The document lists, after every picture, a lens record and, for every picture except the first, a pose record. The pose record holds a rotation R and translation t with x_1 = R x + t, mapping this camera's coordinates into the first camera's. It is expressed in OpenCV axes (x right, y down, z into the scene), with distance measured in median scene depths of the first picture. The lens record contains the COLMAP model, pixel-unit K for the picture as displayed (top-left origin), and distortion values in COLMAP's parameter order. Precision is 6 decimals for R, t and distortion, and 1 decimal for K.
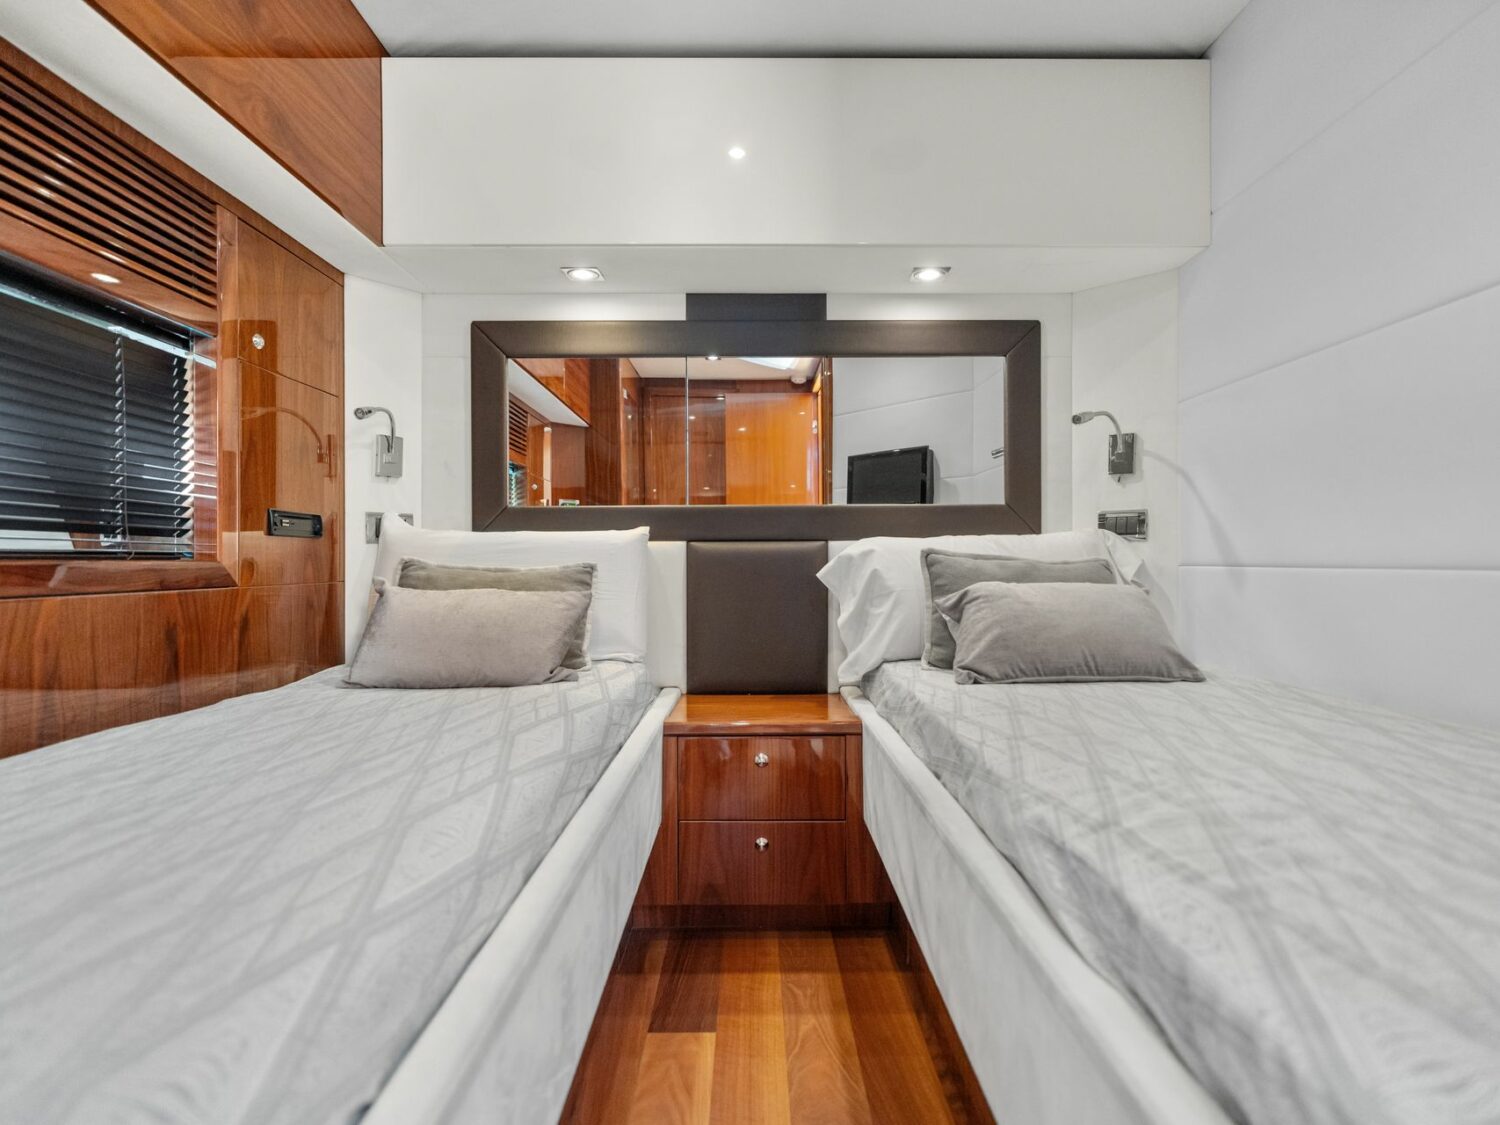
lens RADIAL K [[759.5, 0, 754.5], [0, 759.5, 567.2], [0, 0, 1]] dist [0.003221, 0.000635]
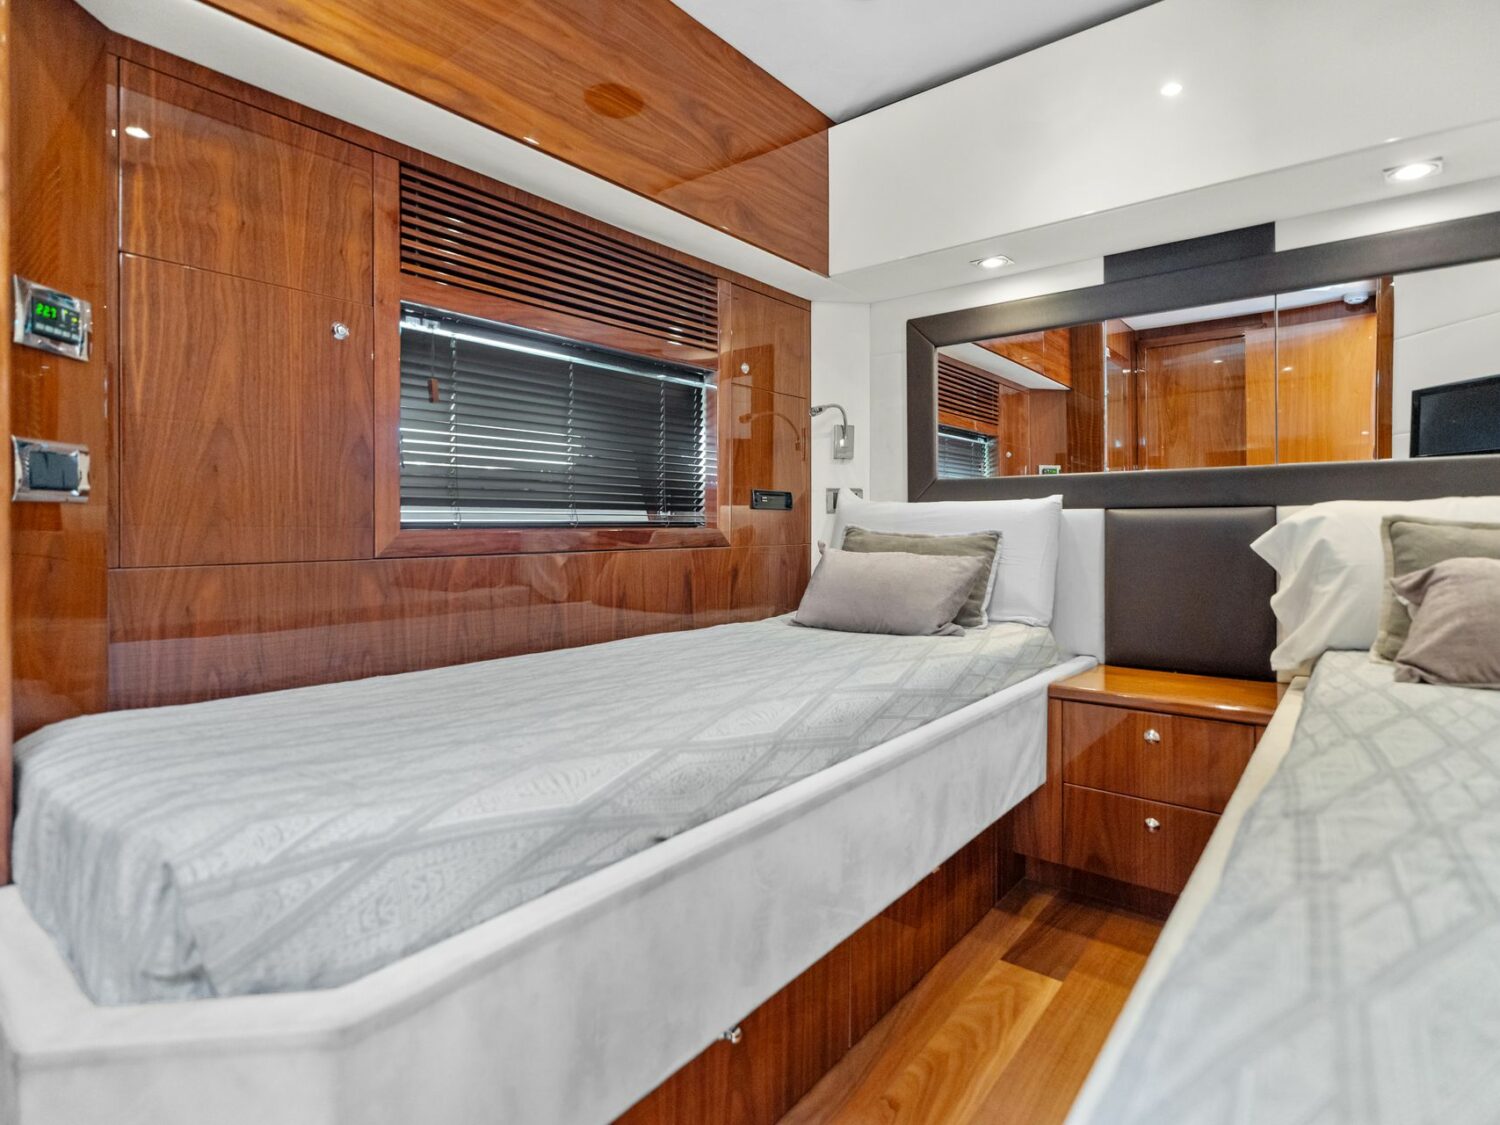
lens RADIAL K [[781.0, 0, 751.4], [0, 781.0, 529.3], [0, 0, 1]] dist [-0.001434, 0.000526]
pose [[0.777649, 0.005027, -0.628678, 0.224204], [-0.006510, 0.999979, -0.000057, -0.005150], [0.628664, 0.004137, 0.777666, -0.081480]]
